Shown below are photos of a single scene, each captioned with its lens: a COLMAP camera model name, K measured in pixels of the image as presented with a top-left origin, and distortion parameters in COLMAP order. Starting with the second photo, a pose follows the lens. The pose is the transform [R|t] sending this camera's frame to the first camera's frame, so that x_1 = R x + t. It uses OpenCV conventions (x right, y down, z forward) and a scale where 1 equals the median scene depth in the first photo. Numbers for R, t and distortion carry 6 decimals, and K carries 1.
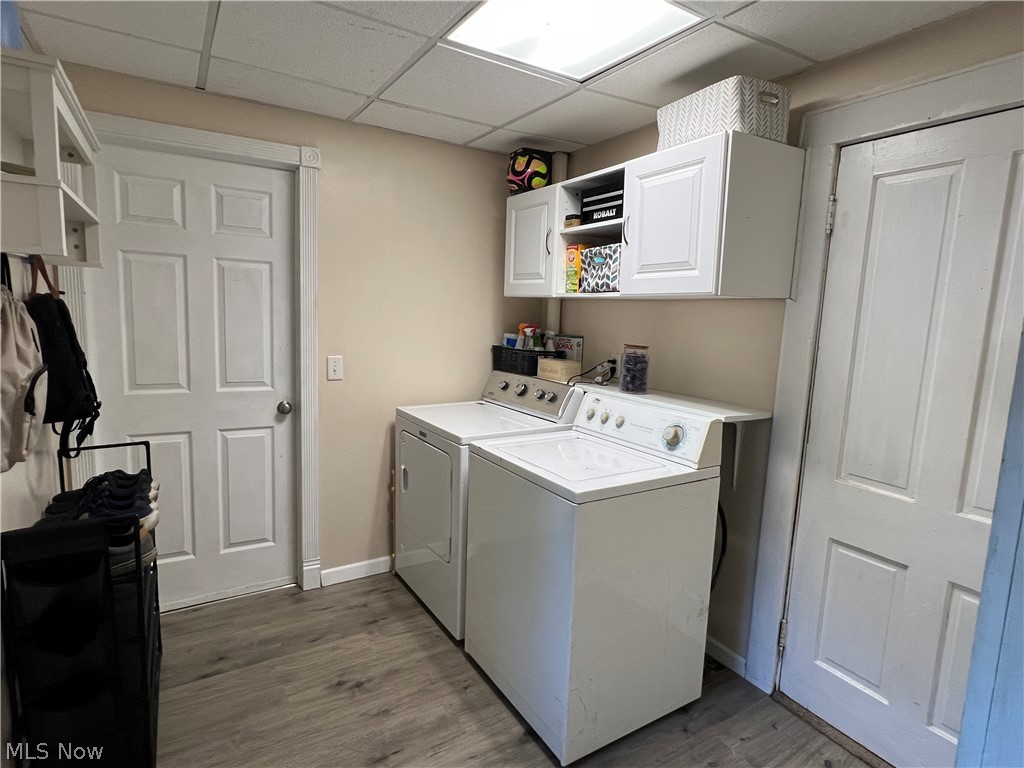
lens RADIAL K [[556.4, 0, 512.0], [0, 556.4, 382.2], [0, 0, 1]] dist [-0.004129, 0.001962]
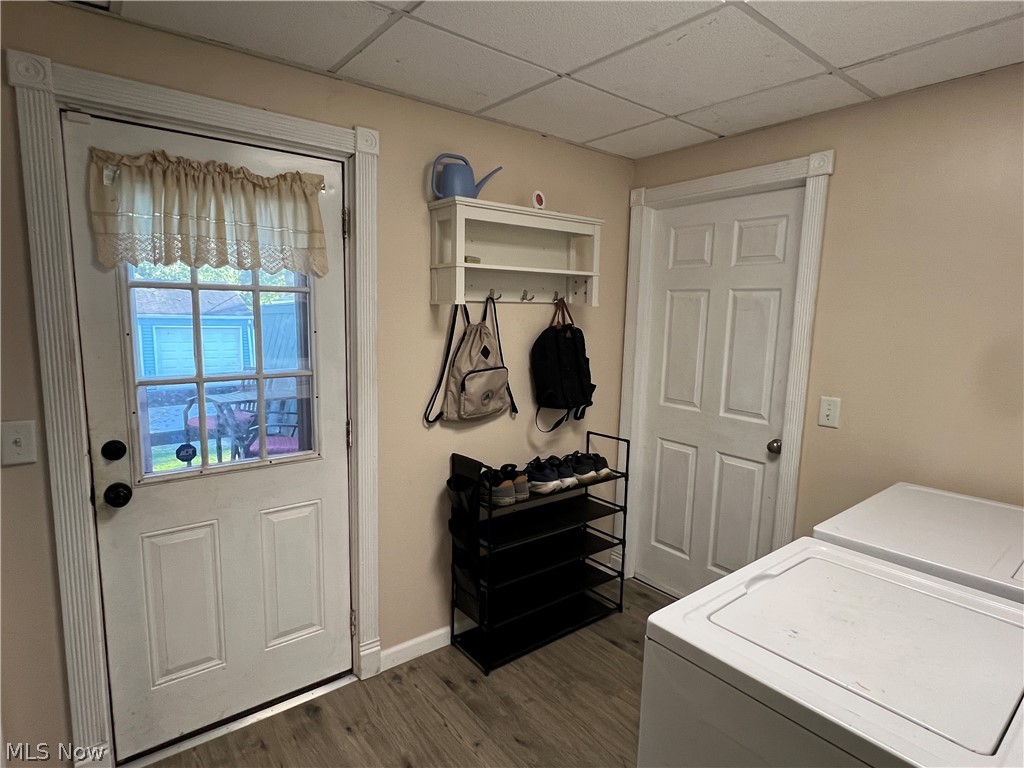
lens RADIAL K [[556.4, 0, 510.4], [0, 556.4, 386.7], [0, 0, 1]] dist [-0.004129, 0.001962]
pose [[0.109288, 0.091888, -0.989754, 0.480516], [-0.153736, 0.985299, 0.074499, -0.056386], [0.982050, 0.144019, 0.121808, 0.487355]]
